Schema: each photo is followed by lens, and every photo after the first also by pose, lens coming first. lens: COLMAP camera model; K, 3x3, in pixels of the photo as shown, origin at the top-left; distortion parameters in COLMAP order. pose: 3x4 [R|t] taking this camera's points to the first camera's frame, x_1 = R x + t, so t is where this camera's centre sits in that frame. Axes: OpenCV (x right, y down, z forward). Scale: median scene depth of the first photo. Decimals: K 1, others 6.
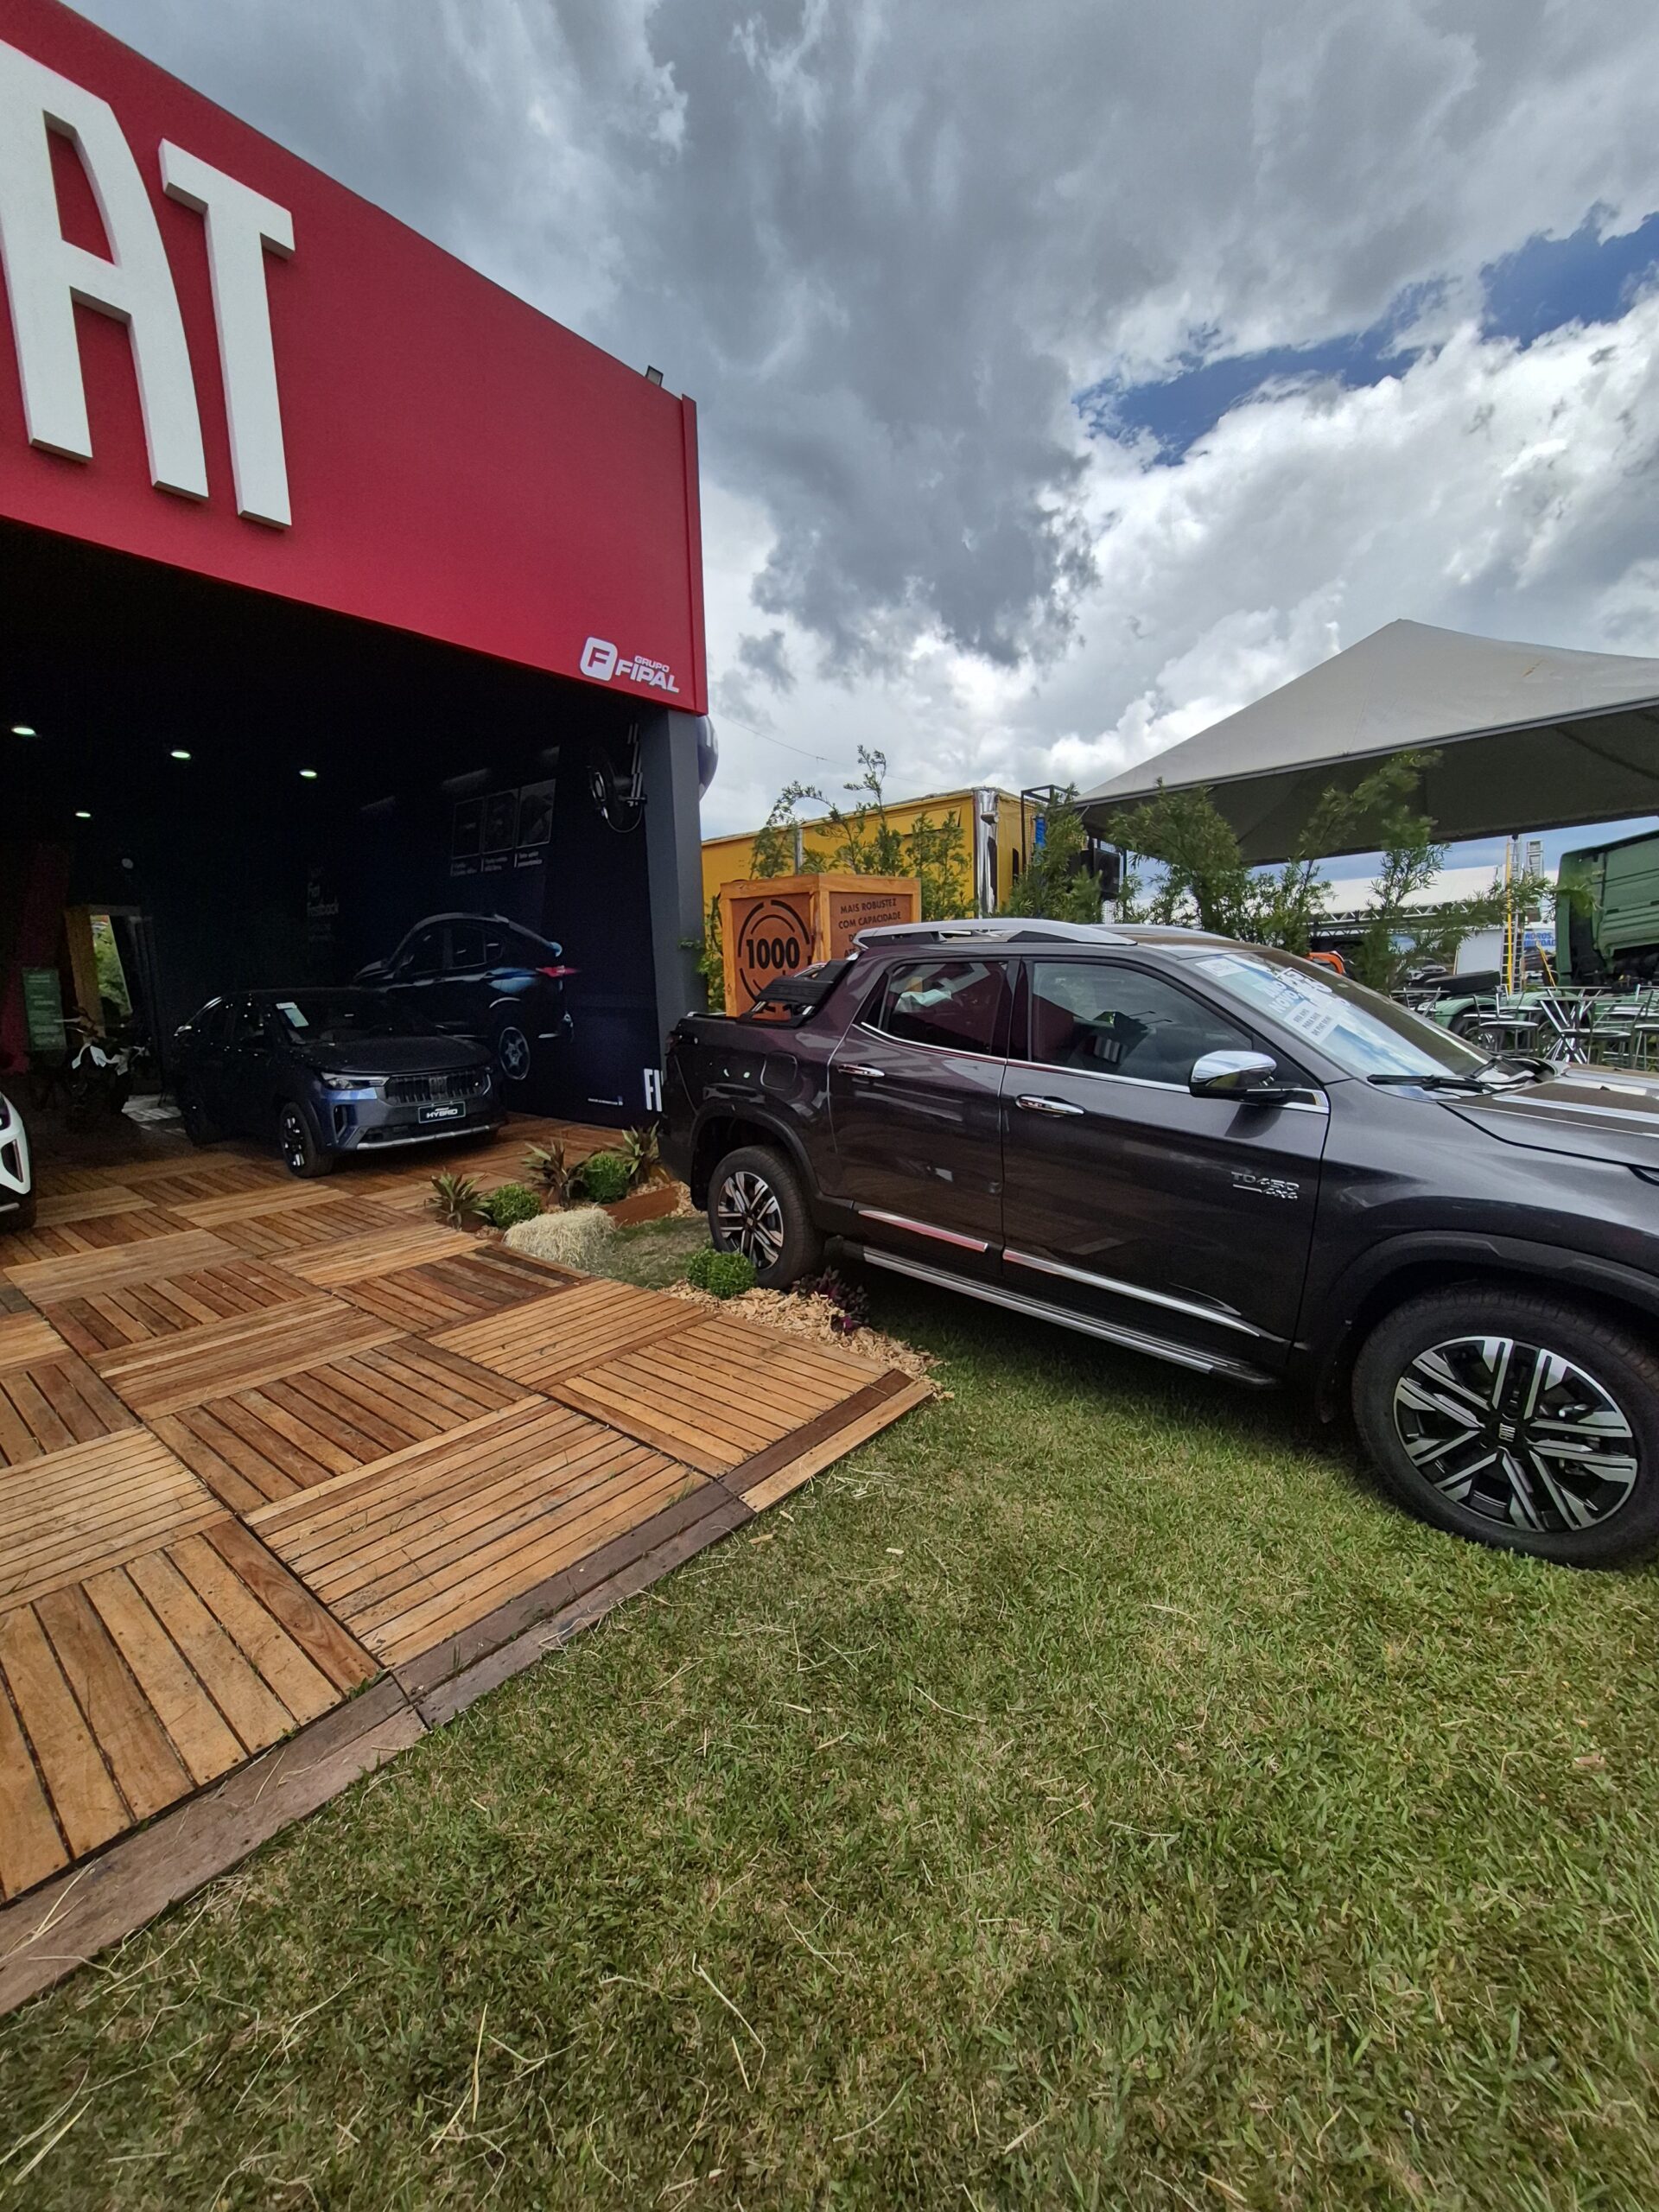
lens RADIAL K [[864.3, 0, 820.5], [0, 864.3, 1103.1], [0, 0, 1]] dist [-0.001445, 0.001122]
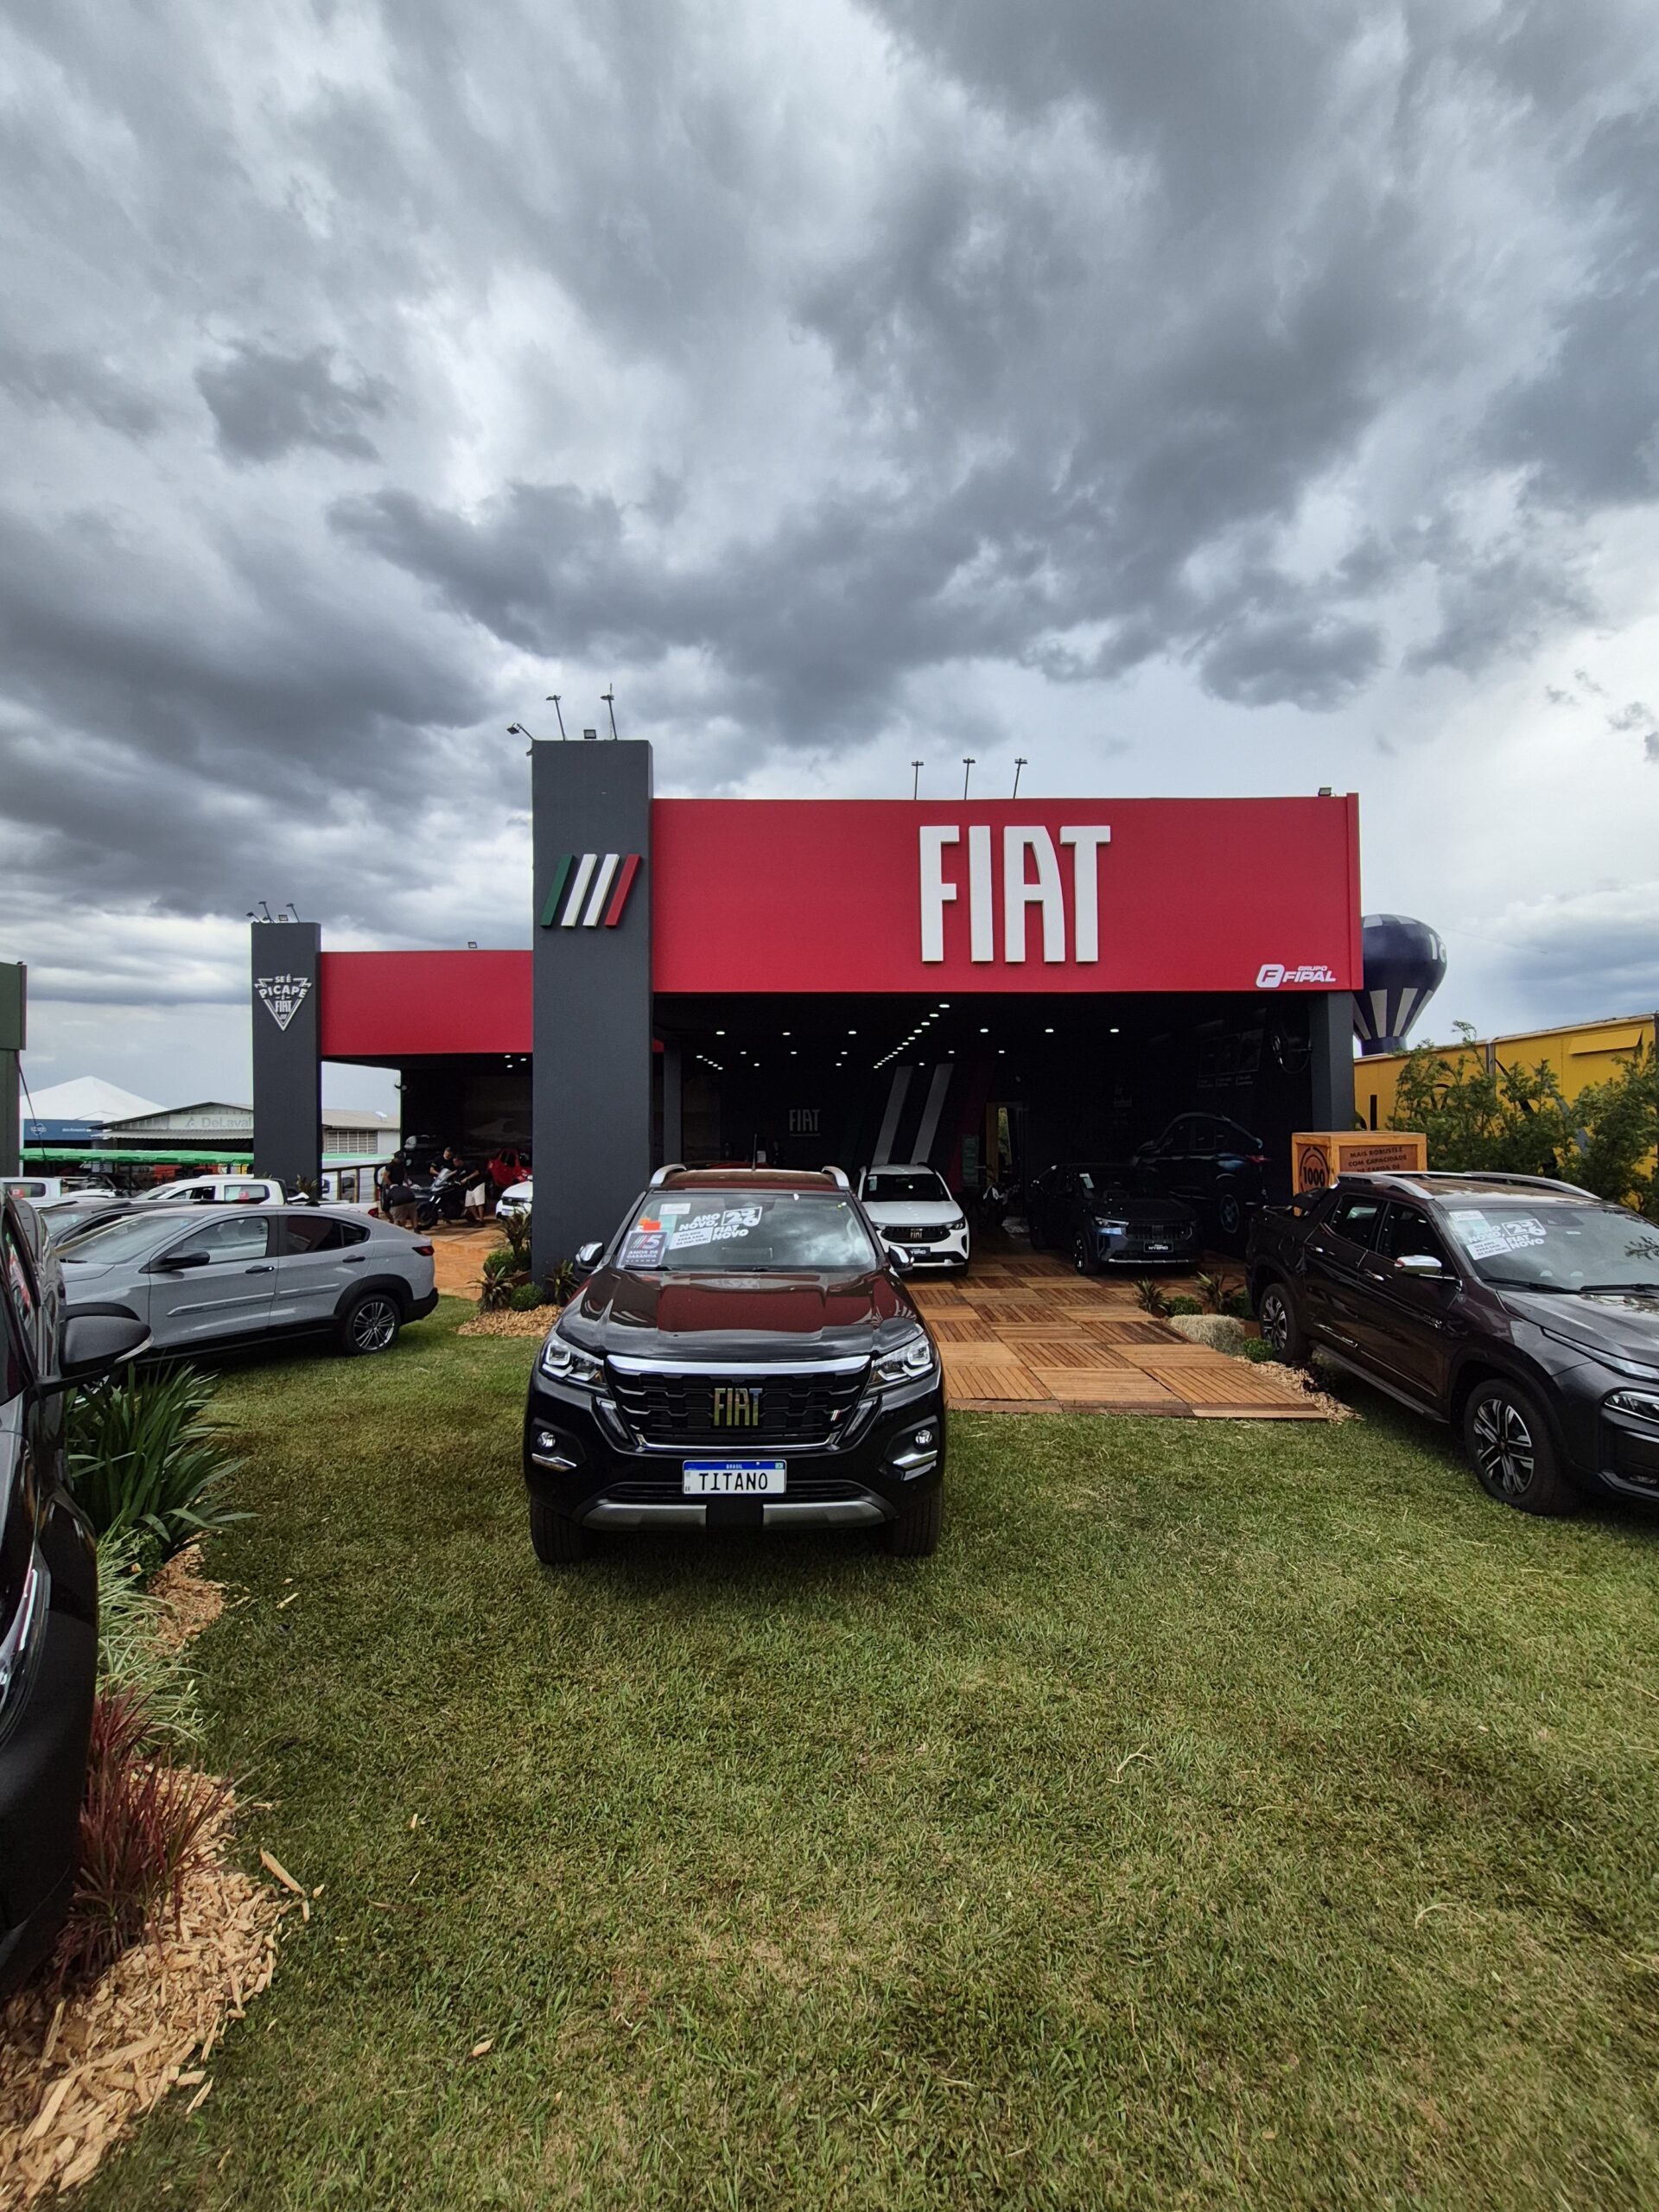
lens RADIAL K [[864.3, 0, 821.4], [0, 864.3, 1103.8], [0, 0, 1]] dist [-0.001445, 0.001122]
pose [[0.633421, 0.000260, -0.773807, 0.616561], [-0.124542, 0.986997, -0.101616, -0.017044], [0.763719, 0.160738, 0.625218, -0.811146]]
